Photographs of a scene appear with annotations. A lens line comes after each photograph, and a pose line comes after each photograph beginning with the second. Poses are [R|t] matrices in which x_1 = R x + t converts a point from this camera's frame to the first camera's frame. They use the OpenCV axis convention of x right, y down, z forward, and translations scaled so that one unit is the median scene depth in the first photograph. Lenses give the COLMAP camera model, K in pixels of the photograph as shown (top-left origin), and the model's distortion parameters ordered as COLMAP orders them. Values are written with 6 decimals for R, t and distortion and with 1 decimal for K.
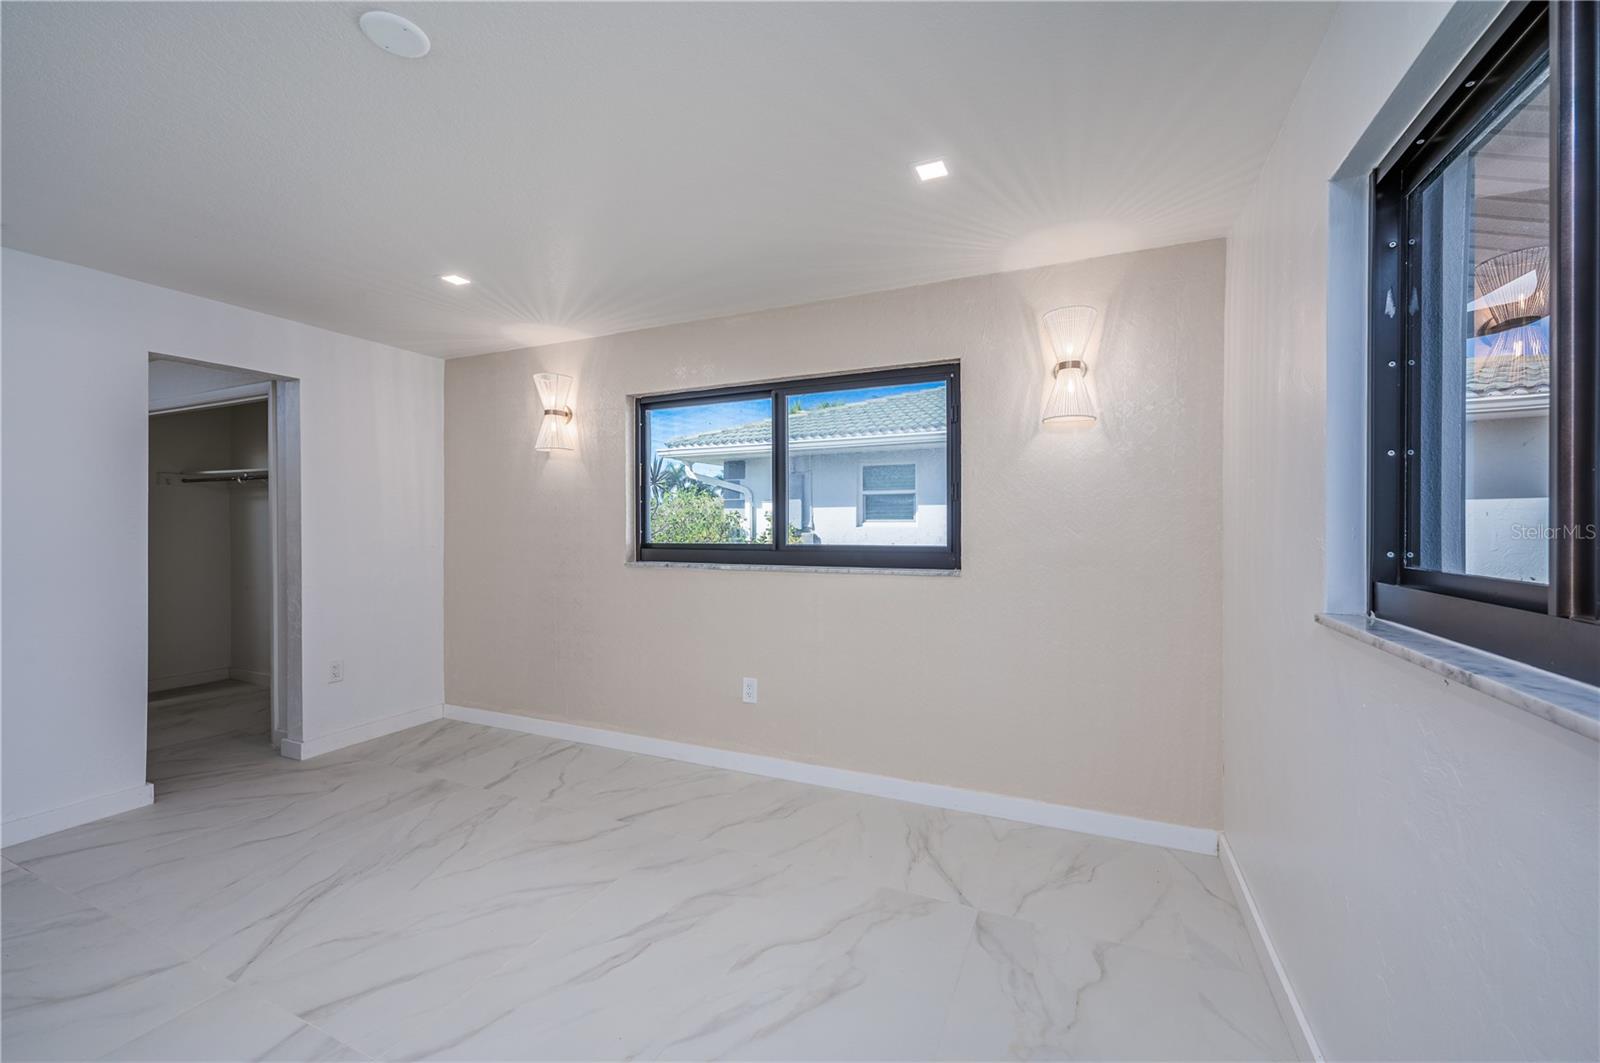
lens RADIAL K [[639.5, 0, 806.6], [0, 639.5, 531.2], [0, 0, 1]] dist [0.000786, 0.000152]
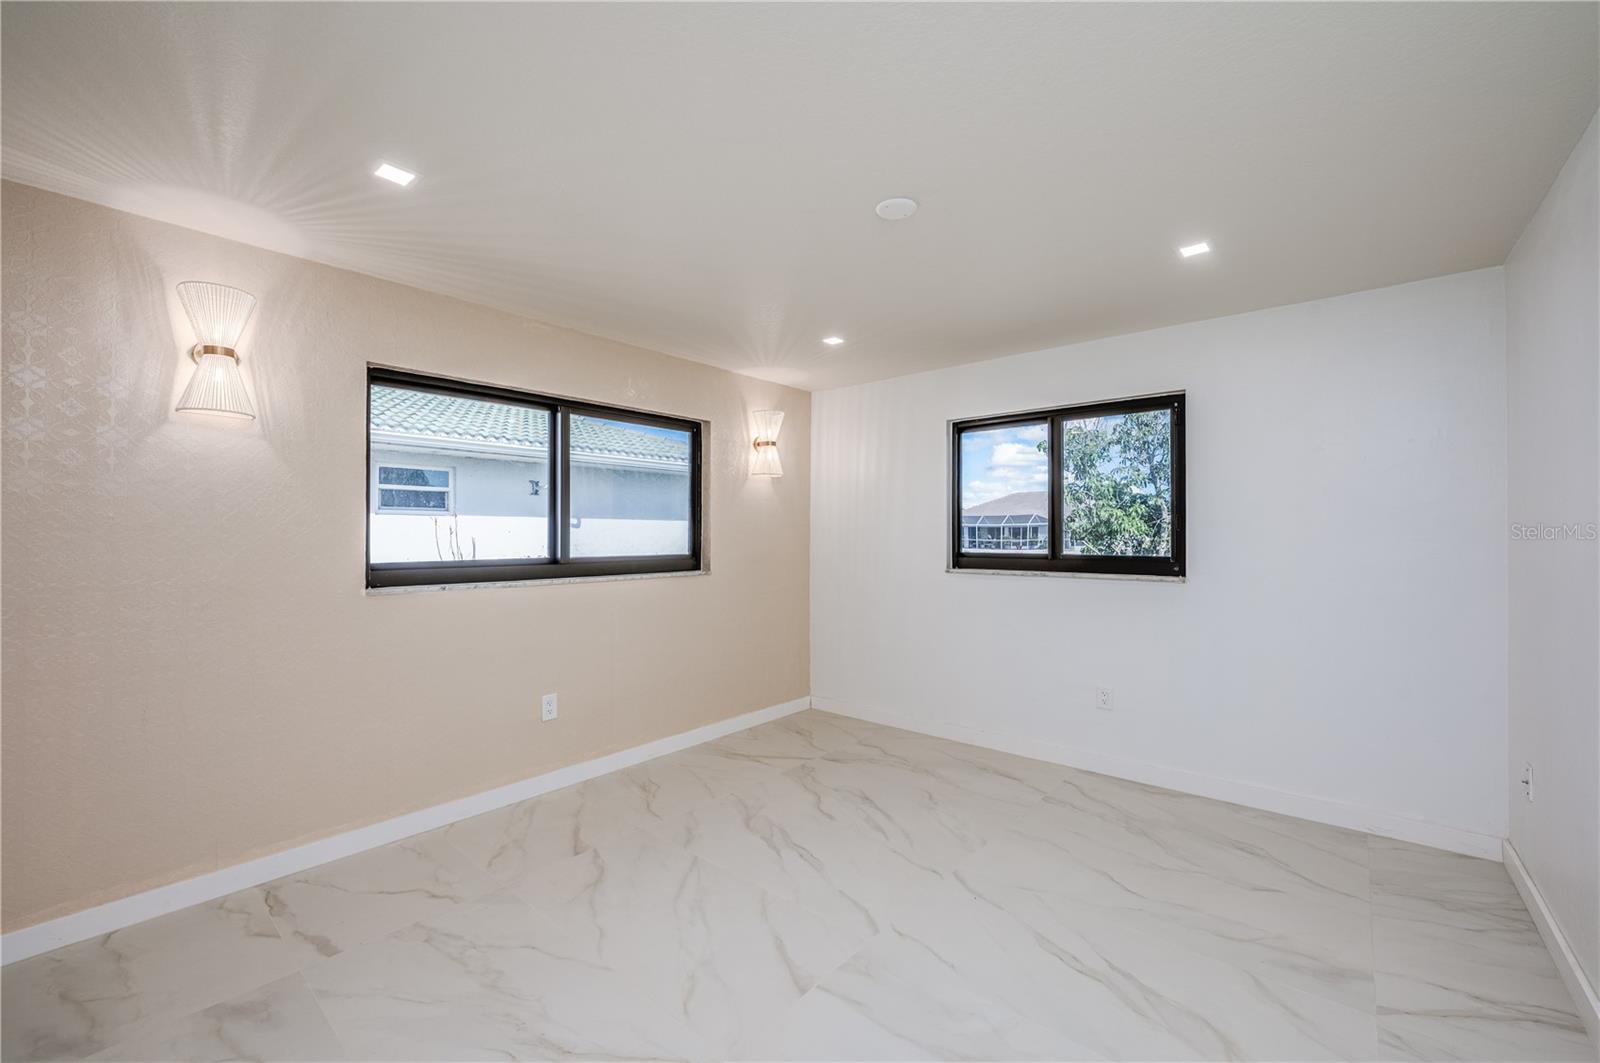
lens RADIAL K [[635.5, 0, 799.5], [0, 635.5, 539.4], [0, 0, 1]] dist [-0.001241, 0.000081]
pose [[0.284879, 0.001403, 0.958563, -0.985377], [0.013441, 0.999895, -0.005458, 0.002563], [-0.958469, 0.014439, 0.284830, 0.379450]]
